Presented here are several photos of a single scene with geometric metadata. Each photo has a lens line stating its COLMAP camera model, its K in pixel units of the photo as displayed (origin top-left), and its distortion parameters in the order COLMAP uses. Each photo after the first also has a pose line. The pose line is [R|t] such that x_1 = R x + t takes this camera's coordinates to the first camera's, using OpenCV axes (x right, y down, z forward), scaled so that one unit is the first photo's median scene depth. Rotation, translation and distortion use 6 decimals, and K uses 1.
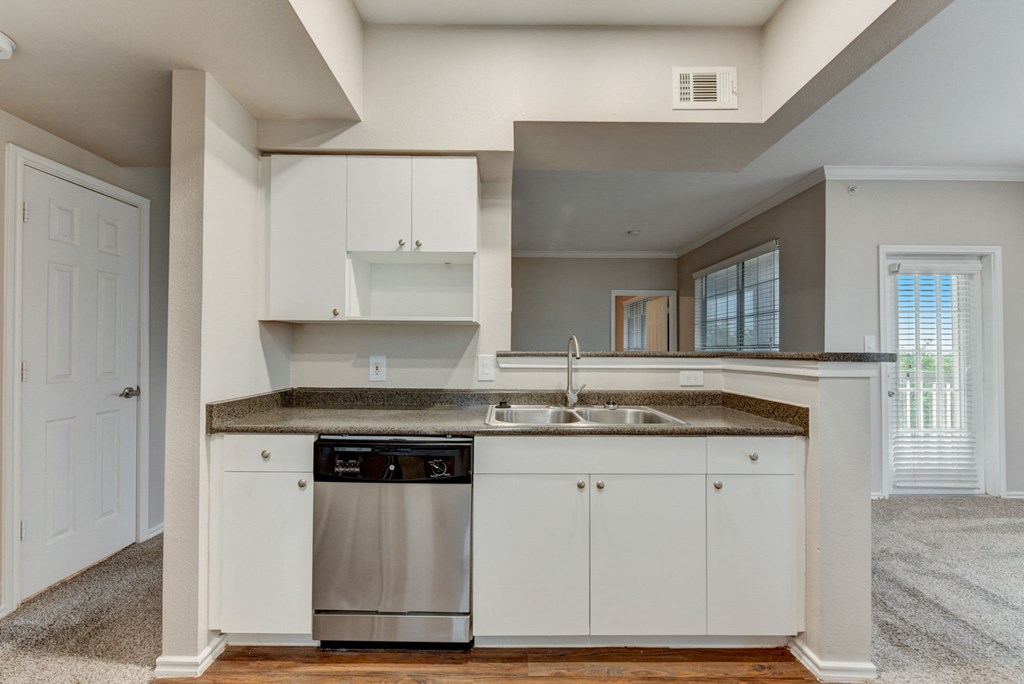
lens RADIAL K [[403.5, 0, 512.0], [0, 403.5, 342.0], [0, 0, 1]] dist [-0.000369, -0.000153]
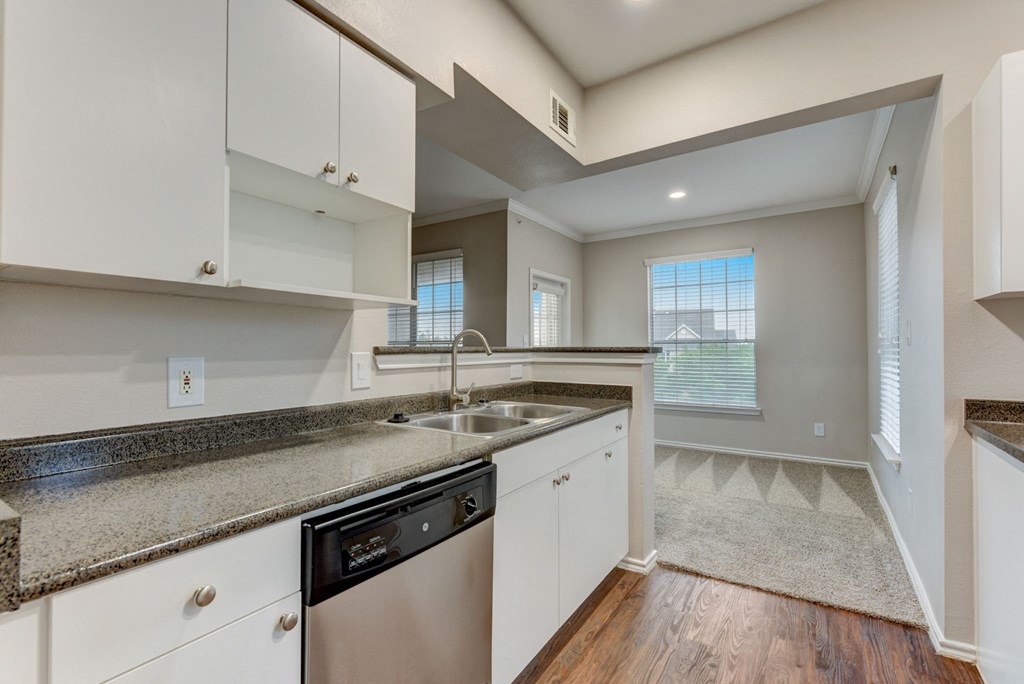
lens RADIAL K [[438.6, 0, 513.6], [0, 438.6, 339.4], [0, 0, 1]] dist [-0.003115, -0.000402]
pose [[0.580812, 0.010419, 0.813971, -0.577840], [-0.014223, 0.999895, -0.002650, 0.007564], [-0.813914, -0.010038, 0.580899, 0.350470]]
